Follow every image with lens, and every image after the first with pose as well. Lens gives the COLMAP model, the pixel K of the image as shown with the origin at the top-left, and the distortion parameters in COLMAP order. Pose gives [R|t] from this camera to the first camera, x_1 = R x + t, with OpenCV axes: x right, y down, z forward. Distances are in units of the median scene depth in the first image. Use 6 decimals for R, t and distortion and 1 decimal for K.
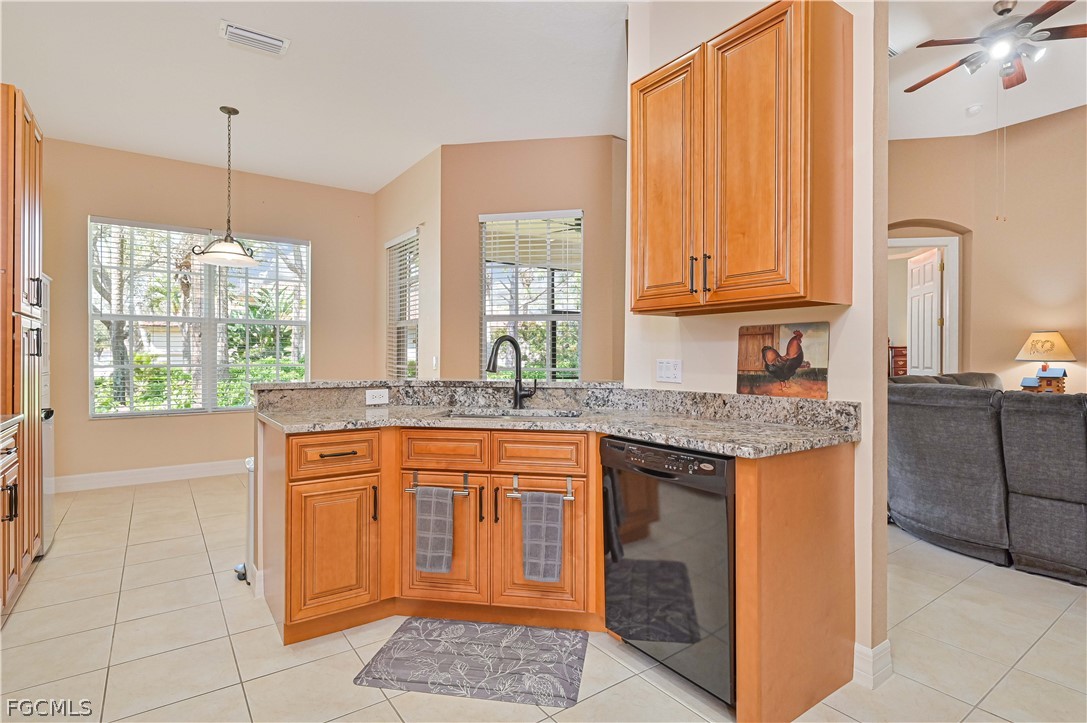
lens RADIAL K [[551.4, 0, 553.4], [0, 551.4, 359.9], [0, 0, 1]] dist [-0.012500, -0.000064]
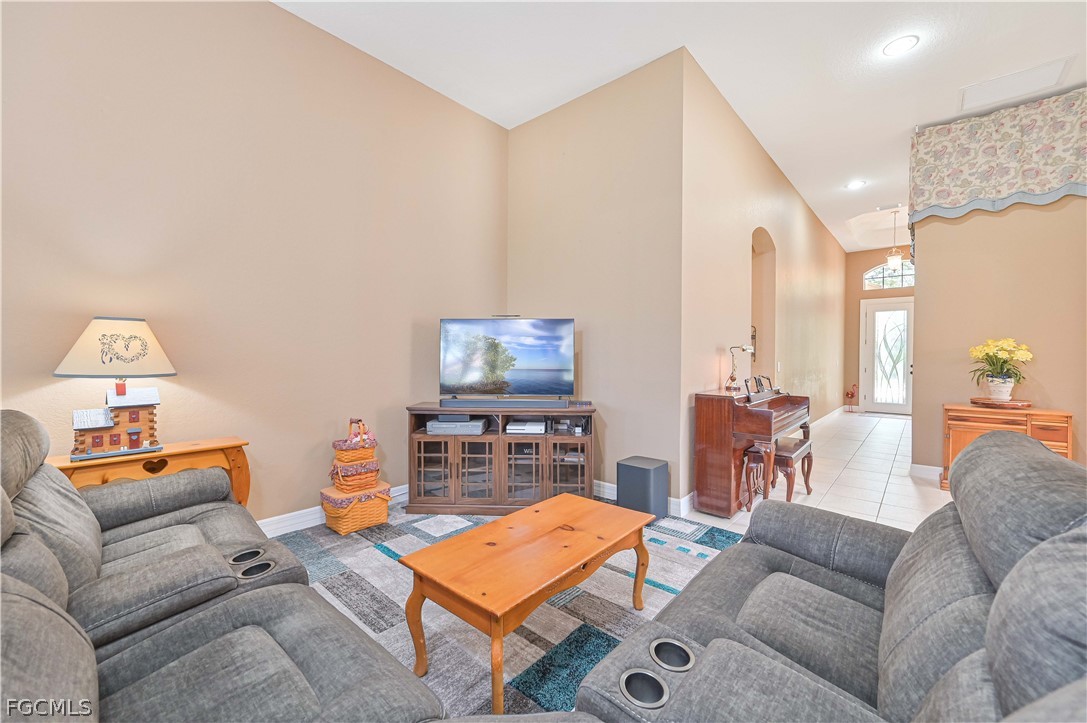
lens RADIAL K [[432.4, 0, 543.5], [0, 432.4, 361.5], [0, 0, 1]] dist [-0.000814, 0.000084]
pose [[-0.219994, -0.015516, 0.975378, 0.886499], [0.002378, 0.999862, 0.016442, -0.036873], [-0.975498, 0.005937, -0.219927, 1.511897]]
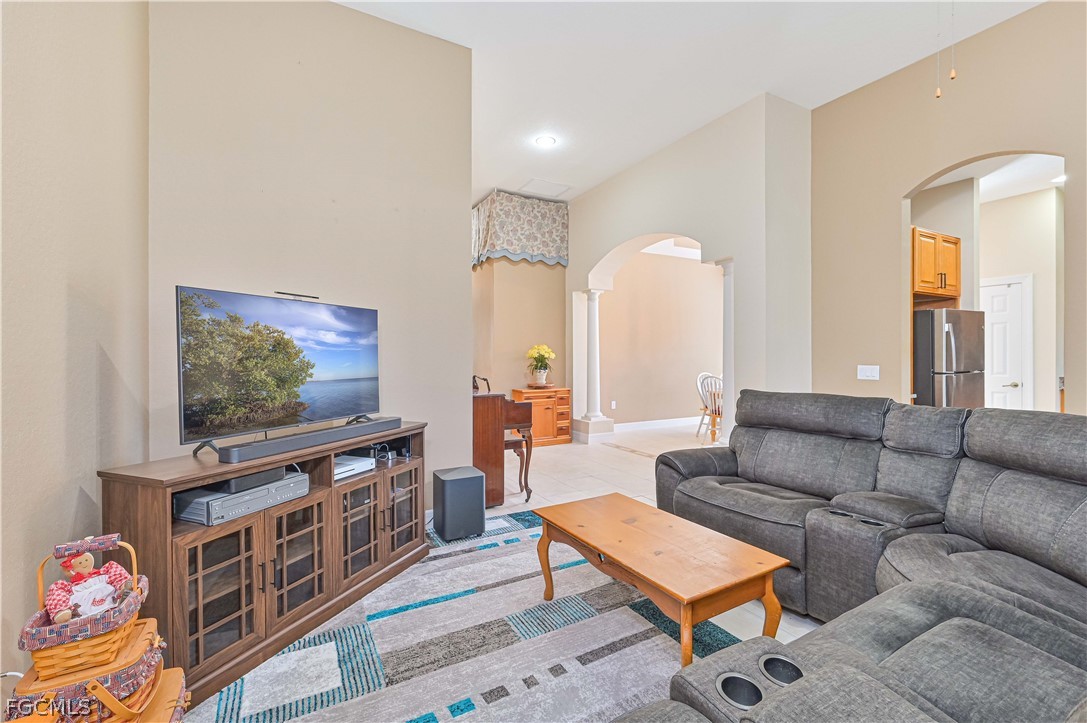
lens RADIAL K [[471.1, 0, 547.8], [0, 471.1, 356.4], [0, 0, 1]] dist [-0.000148, -0.000061]
pose [[-0.993442, 0.005669, 0.114199, 1.708511], [0.006702, 0.999940, 0.008668, -0.045963], [-0.114143, 0.009377, -0.993420, 2.224873]]
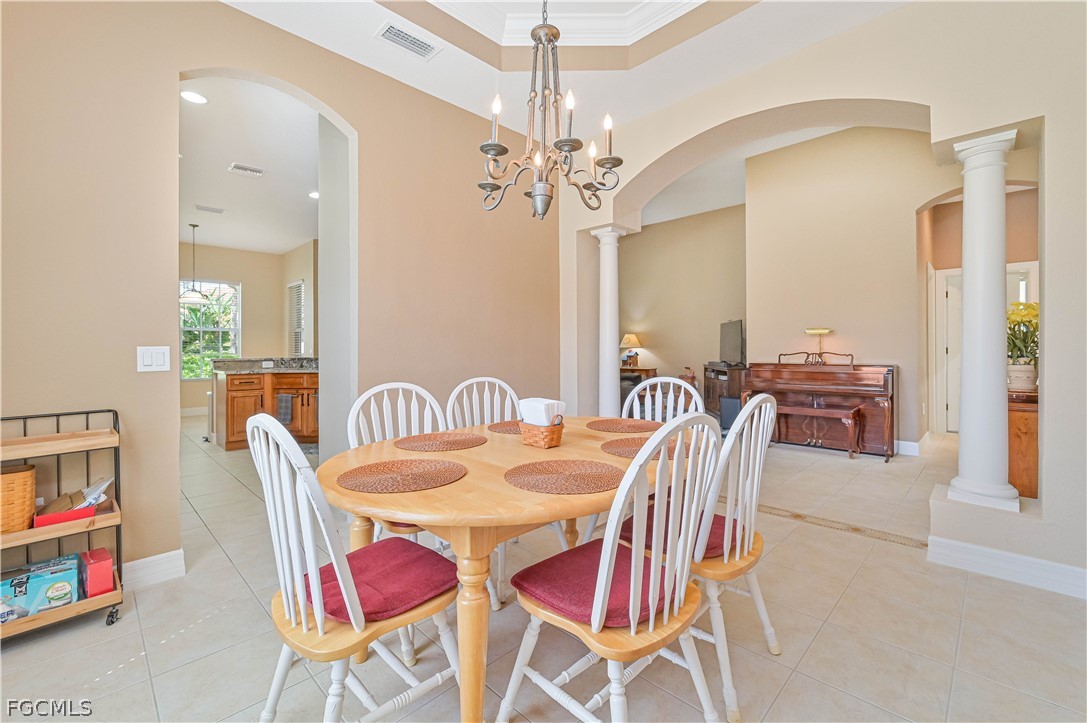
lens RADIAL K [[453.8, 0, 548.2], [0, 453.8, 345.9], [0, 0, 1]] dist [-0.001343, -0.000003]
pose [[0.986110, -0.007926, 0.165906, 0.675662], [0.009782, 0.999898, -0.010373, 0.021314], [-0.165807, 0.011851, 0.986087, -1.400206]]
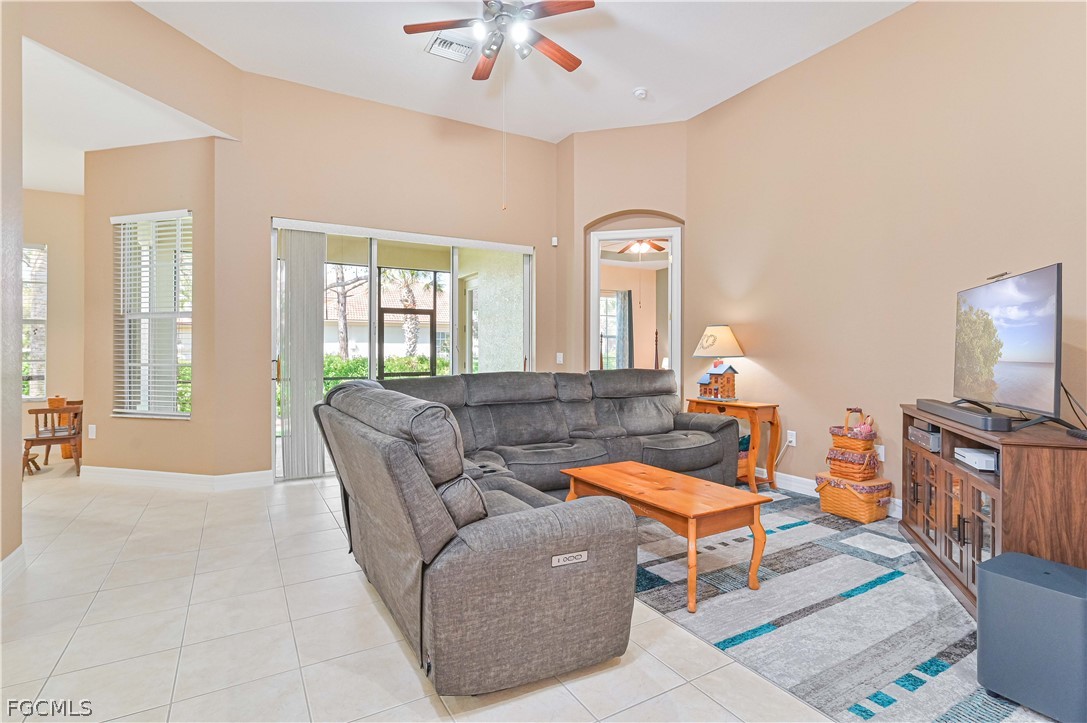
lens RADIAL K [[526.6, 0, 546.6], [0, 526.6, 351.6], [0, 0, 1]] dist [0.001891, 0.000252]
pose [[0.995675, 0.000032, -0.092902, 1.505361], [-0.000692, 0.999975, -0.007067, 0.000320], [0.092900, 0.007101, 0.995650, 0.143758]]
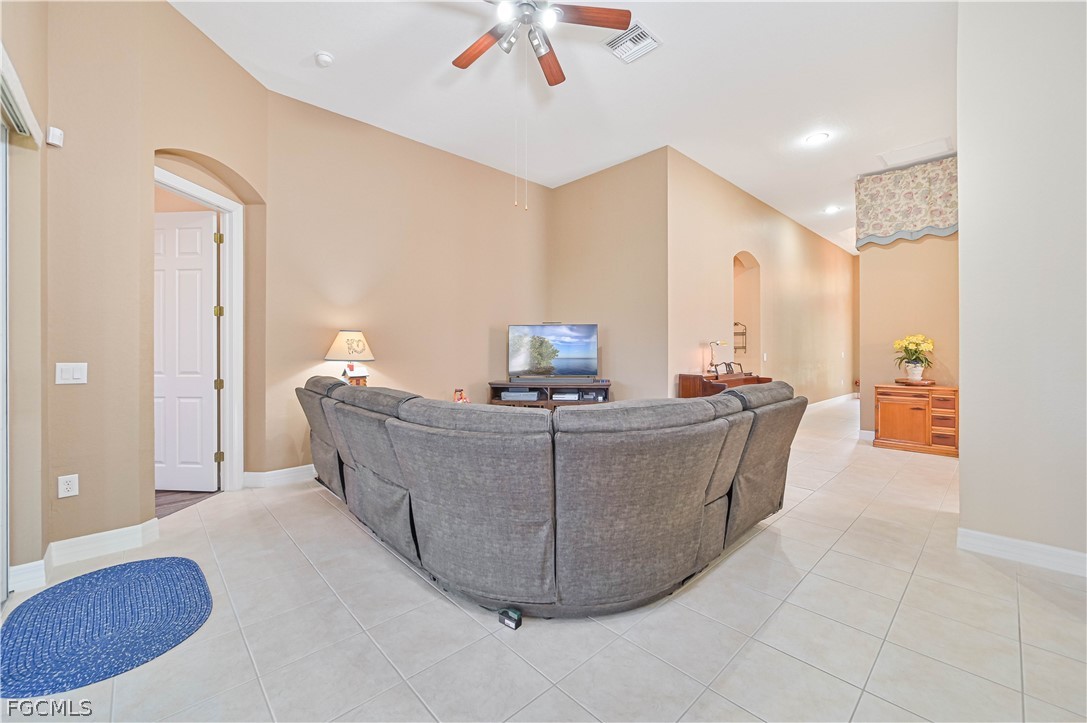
lens RADIAL K [[433.2, 0, 544.9], [0, 433.2, 353.3], [0, 0, 1]] dist [-0.001419, -0.000051]
pose [[-0.128019, -0.008672, 0.991734, 0.160526], [0.008356, 0.999917, 0.009822, -0.034340], [-0.991736, 0.009545, -0.127936, 1.631891]]
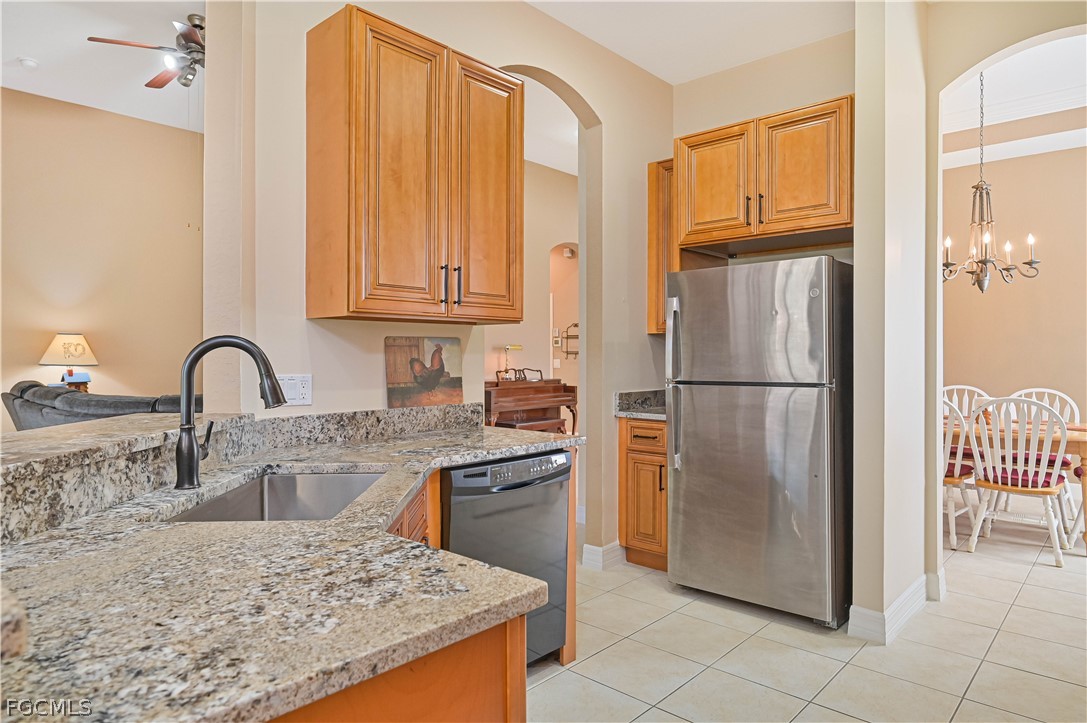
lens RADIAL K [[659.0, 0, 543.5], [0, 659.0, 361.5], [0, 0, 1]] dist [-0.004656, -0.002213]
pose [[-0.206406, -0.011339, 0.978401, -0.801234], [0.005994, 0.999899, 0.012853, -0.030499], [-0.978448, 0.008517, -0.206317, 0.953032]]
